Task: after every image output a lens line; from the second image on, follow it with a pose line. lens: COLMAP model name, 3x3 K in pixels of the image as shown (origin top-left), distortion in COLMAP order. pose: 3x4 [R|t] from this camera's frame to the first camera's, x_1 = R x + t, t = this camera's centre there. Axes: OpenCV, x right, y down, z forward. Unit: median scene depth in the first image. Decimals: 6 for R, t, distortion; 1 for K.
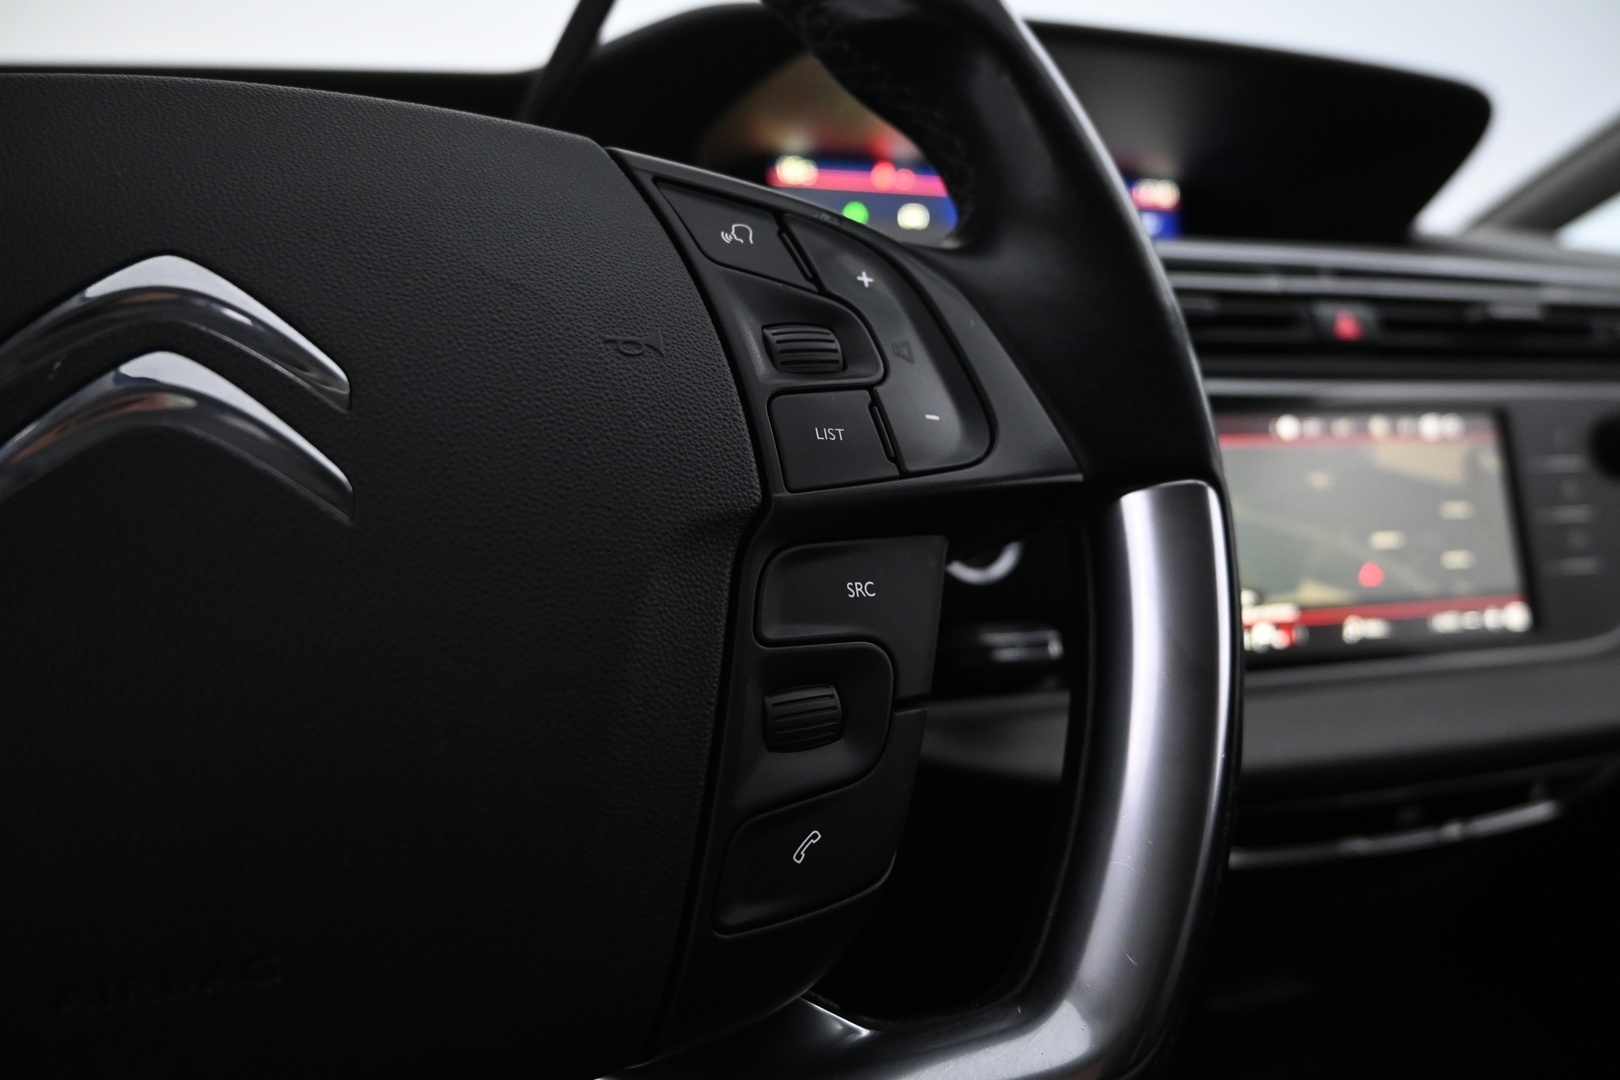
lens RADIAL K [[1102.0, 0, 810.0], [0, 1102.0, 540.0], [0, 0, 1]] dist [0.002378, -0.000426]
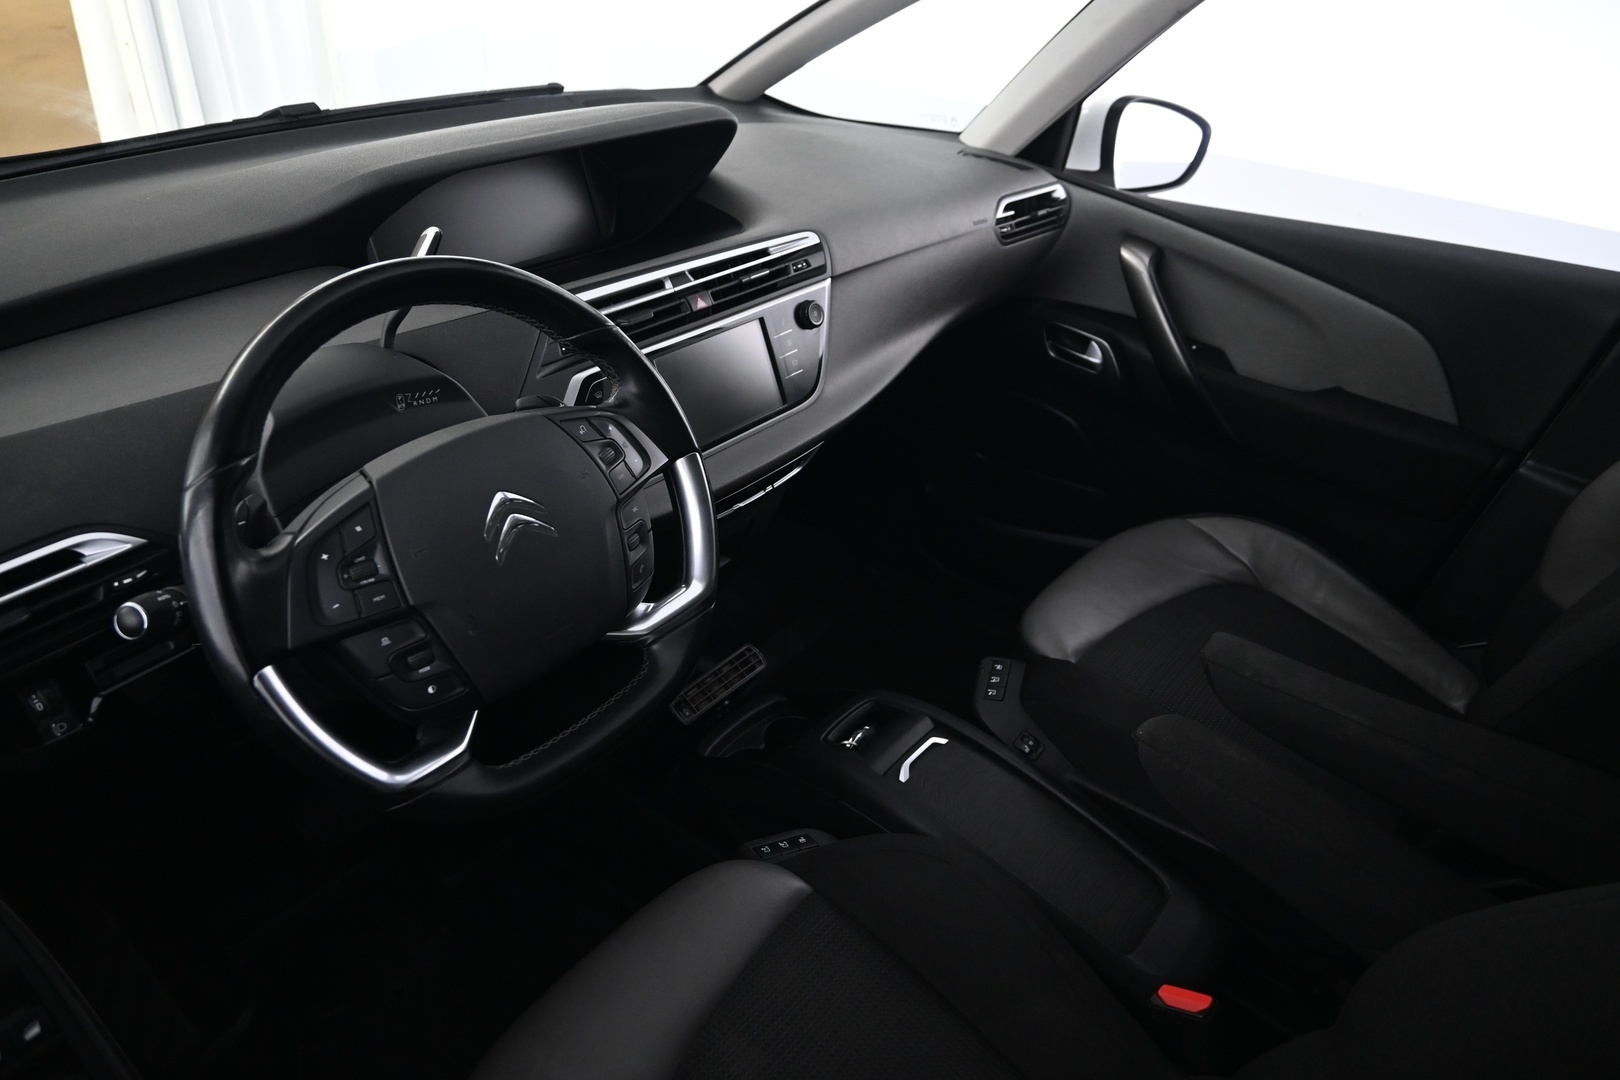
lens RADIAL K [[1102.0, 0, 810.0], [0, 1102.0, 540.0], [0, 0, 1]] dist [0.002378, -0.000426]
pose [[0.831853, -0.303711, 0.464521, -1.217465], [0.147836, 0.927999, 0.341999, -1.036371], [-0.534943, -0.215820, 0.816858, -2.490280]]
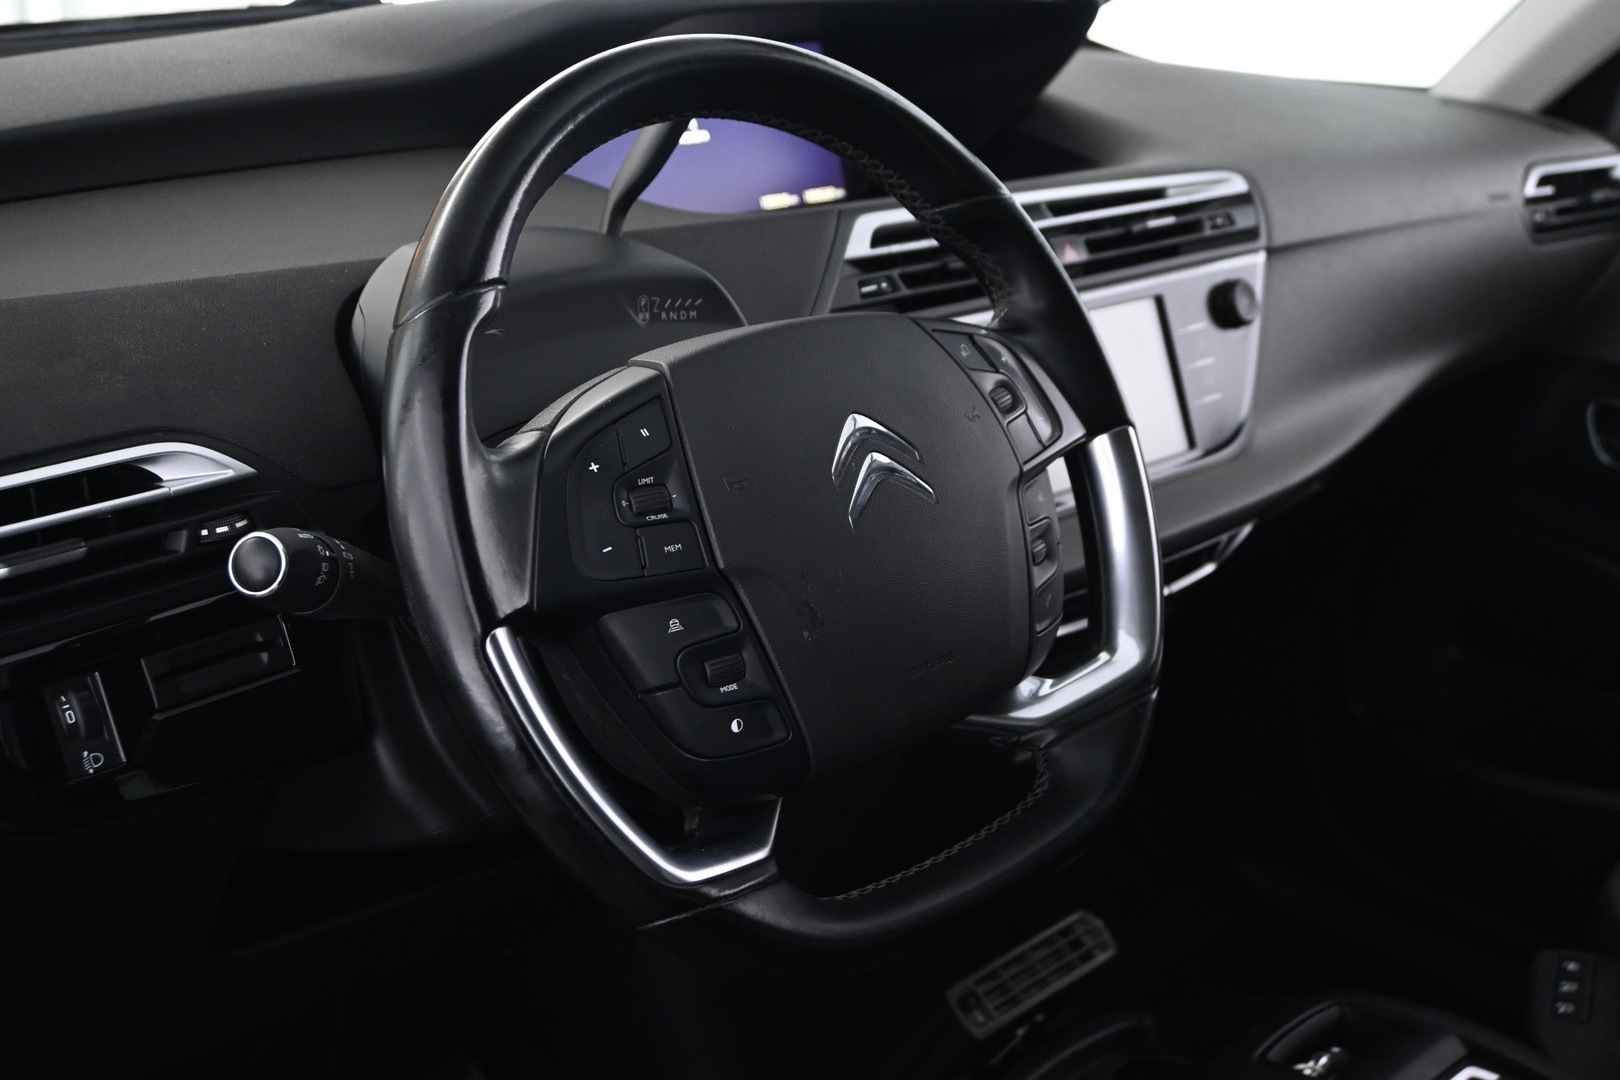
lens RADIAL K [[2024.3, 0, 810.0], [0, 2024.3, 540.0], [0, 0, 1]] dist [0.008942, -0.037419]
pose [[0.879897, -0.166180, 0.445158, -2.077331], [0.119449, 0.984123, 0.131276, -0.437693], [-0.459905, -0.062336, 0.885777, -2.362857]]
